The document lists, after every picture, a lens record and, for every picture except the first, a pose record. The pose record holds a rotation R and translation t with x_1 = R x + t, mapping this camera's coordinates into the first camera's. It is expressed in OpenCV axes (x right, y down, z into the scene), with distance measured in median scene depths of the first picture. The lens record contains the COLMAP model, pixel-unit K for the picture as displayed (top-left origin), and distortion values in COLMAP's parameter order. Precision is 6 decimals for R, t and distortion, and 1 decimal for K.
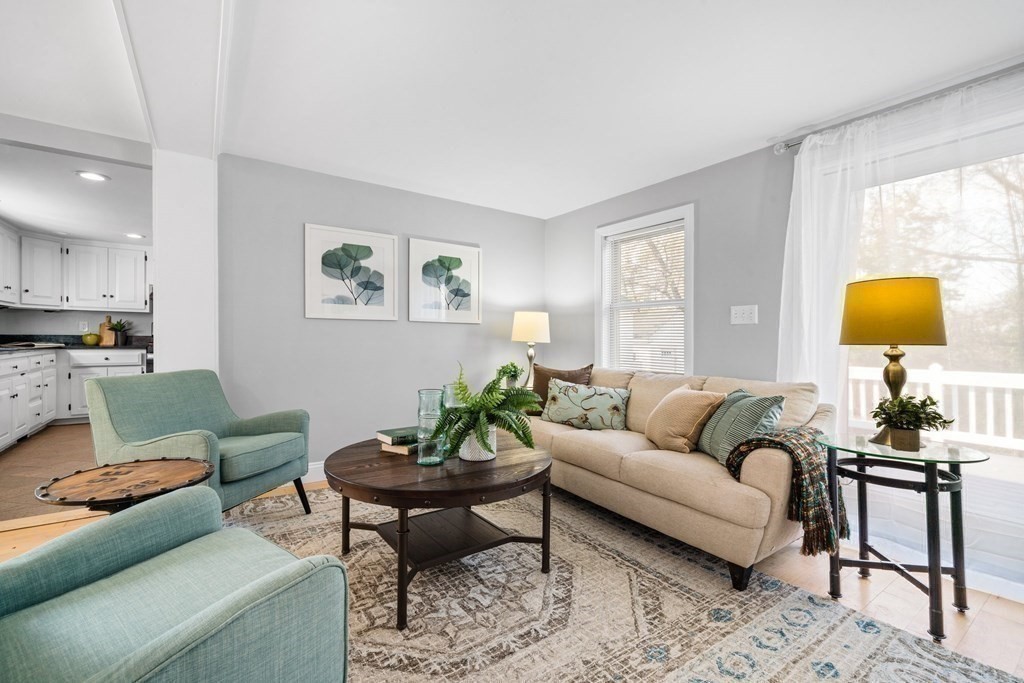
lens RADIAL K [[448.9, 0, 510.4], [0, 448.9, 344.0], [0, 0, 1]] dist [0.001714, 0.000109]
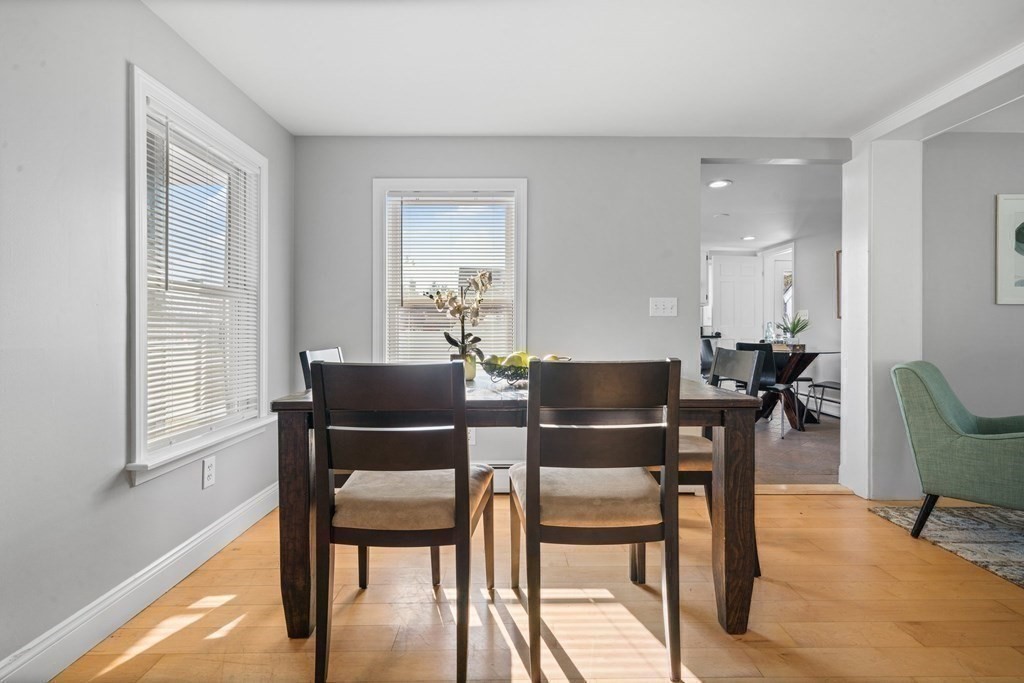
lens RADIAL K [[490.0, 0, 492.7], [0, 490.0, 331.2], [0, 0, 1]] dist [0.003867, 0.000774]
pose [[0.830439, -0.000597, -0.557110, -0.989417], [-0.002563, 0.999985, -0.004893, 0.000523], [0.557104, 0.005491, 0.830424, -0.435755]]
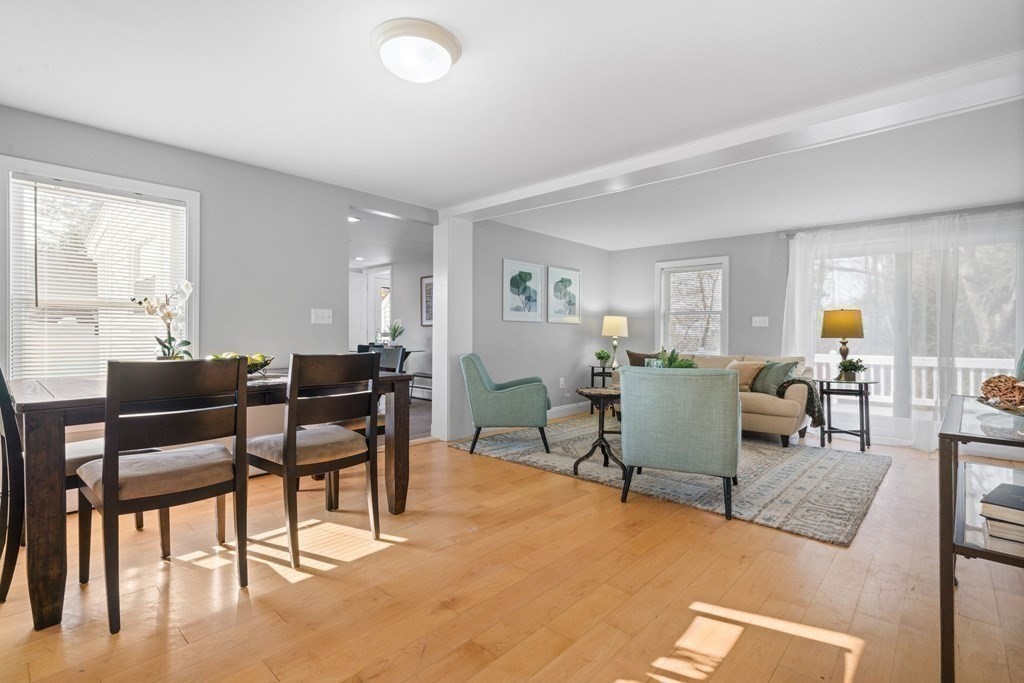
lens RADIAL K [[490.0, 0, 506.3], [0, 490.0, 344.4], [0, 0, 1]] dist [0.003867, 0.000774]
pose [[0.975727, -0.003153, 0.218967, -1.094178], [0.000328, 0.999916, 0.012934, 0.002218], [-0.218990, -0.012548, 0.975646, -0.850786]]
